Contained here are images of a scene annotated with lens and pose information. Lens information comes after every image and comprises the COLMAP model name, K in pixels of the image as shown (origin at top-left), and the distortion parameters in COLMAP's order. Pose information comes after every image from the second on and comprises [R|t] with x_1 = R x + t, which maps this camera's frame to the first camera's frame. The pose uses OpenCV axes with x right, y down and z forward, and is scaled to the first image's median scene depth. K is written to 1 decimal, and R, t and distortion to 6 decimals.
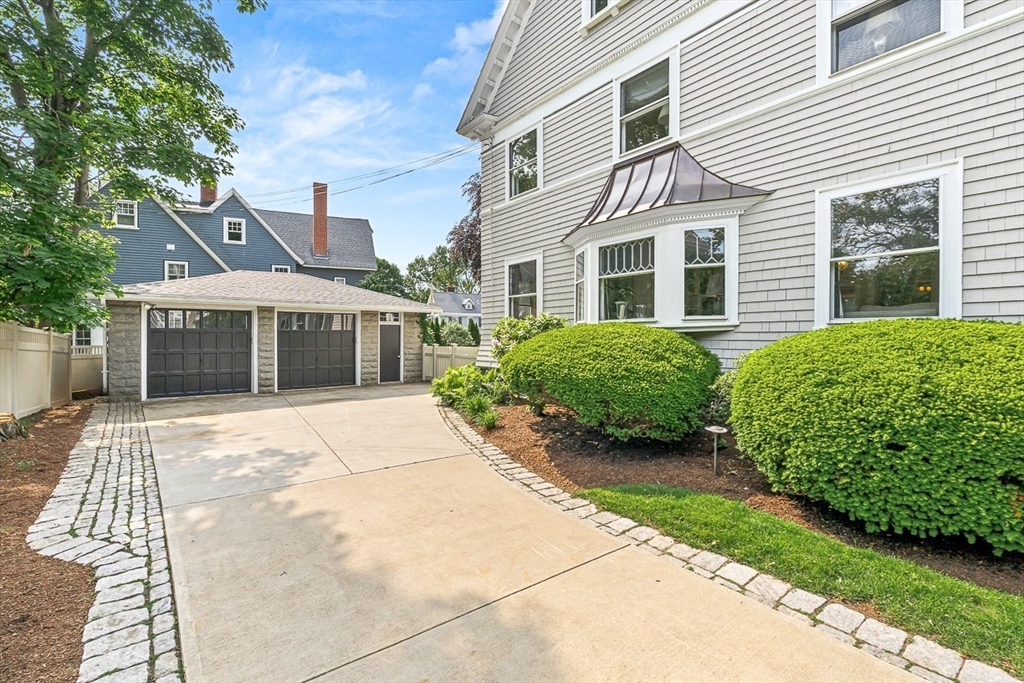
lens RADIAL K [[477.6, 0, 512.0], [0, 477.6, 341.5], [0, 0, 1]] dist [0.021640, 0.000112]
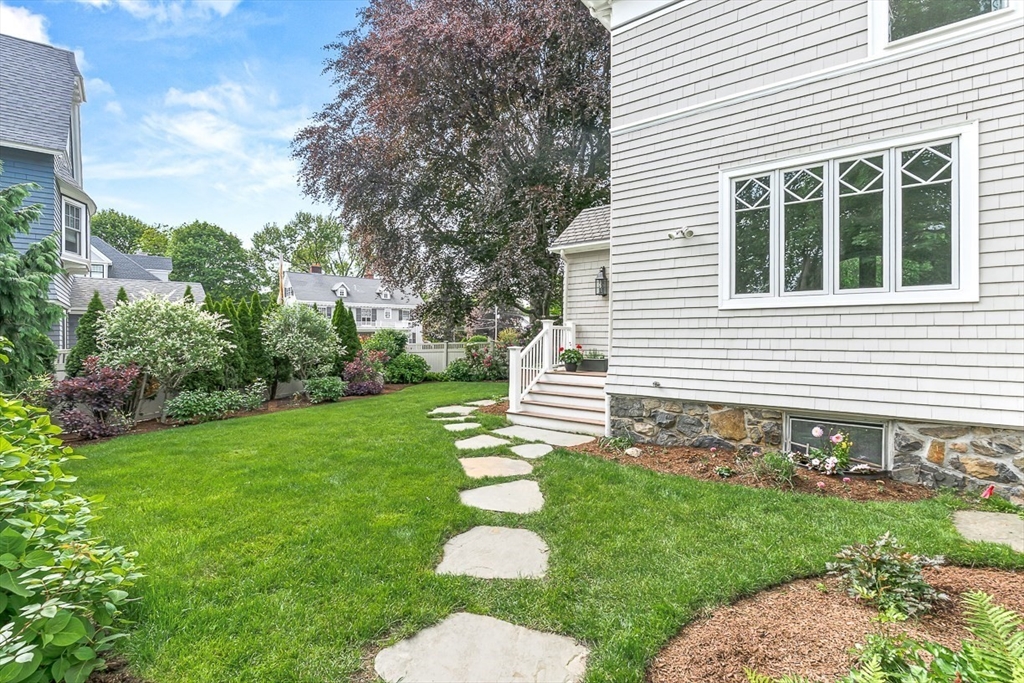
lens RADIAL K [[477.6, 0, 512.0], [0, 477.6, 341.5], [0, 0, 1]] dist [0.021640, 0.000112]
pose [[0.970377, 0.002461, 0.241582, -0.013714], [-0.003123, 0.999992, 0.002357, -0.002222], [-0.241574, -0.003041, 0.970378, 0.203741]]
